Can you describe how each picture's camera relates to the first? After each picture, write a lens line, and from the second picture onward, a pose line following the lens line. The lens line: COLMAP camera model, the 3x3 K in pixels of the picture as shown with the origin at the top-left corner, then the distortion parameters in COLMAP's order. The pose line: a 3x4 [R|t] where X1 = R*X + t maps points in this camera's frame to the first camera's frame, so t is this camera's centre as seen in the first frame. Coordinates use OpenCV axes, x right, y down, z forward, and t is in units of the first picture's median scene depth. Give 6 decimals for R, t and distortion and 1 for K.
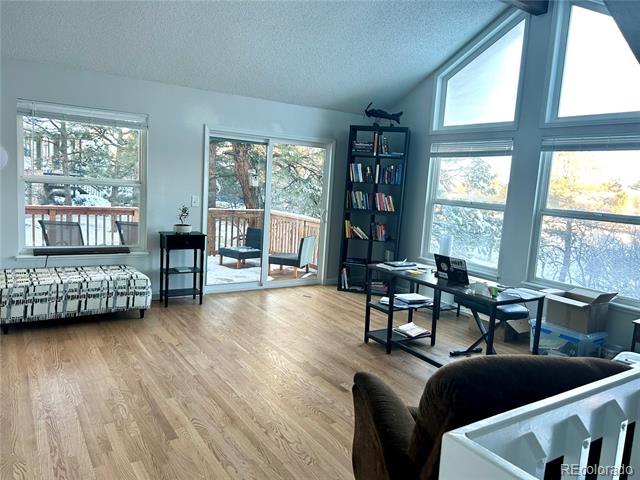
lens RADIAL K [[480.5, 0, 317.3], [0, 480.5, 237.2], [0, 0, 1]] dist [0.044192, -0.037468]
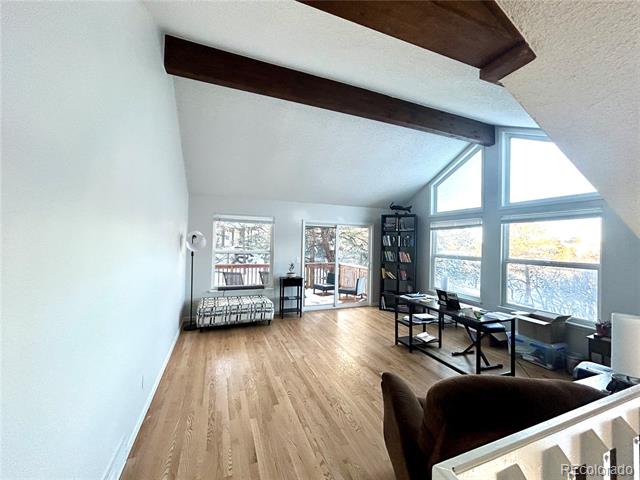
lens RADIAL K [[256.7, 0, 317.8], [0, 256.7, 238.5], [0, 0, 1]] dist [-0.002497, 0.001282]
pose [[0.979333, -0.045625, -0.197043, 0.026742], [0.016239, 0.988817, -0.148246, -0.010499], [0.201603, 0.141983, 0.969122, 0.051270]]
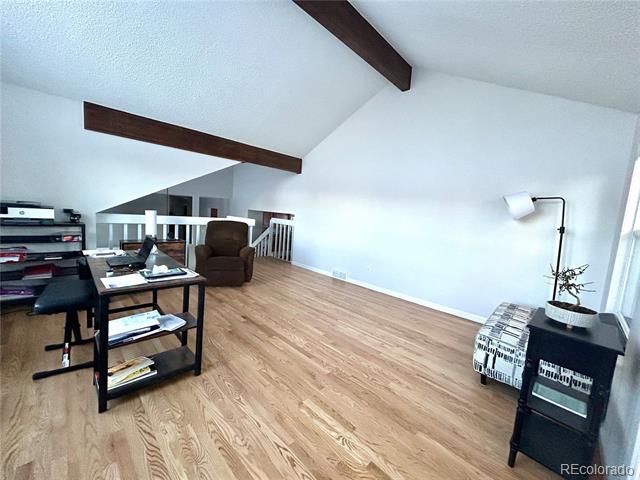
lens RADIAL K [[256.7, 0, 320.5], [0, 256.7, 238.5], [0, 0, 1]] dist [-0.002497, 0.001282]
pose [[-0.964834, -0.109932, -0.238770, 0.031375], [-0.162194, 0.963791, 0.211663, -0.119456], [0.206856, 0.242946, -0.947728, 1.346206]]
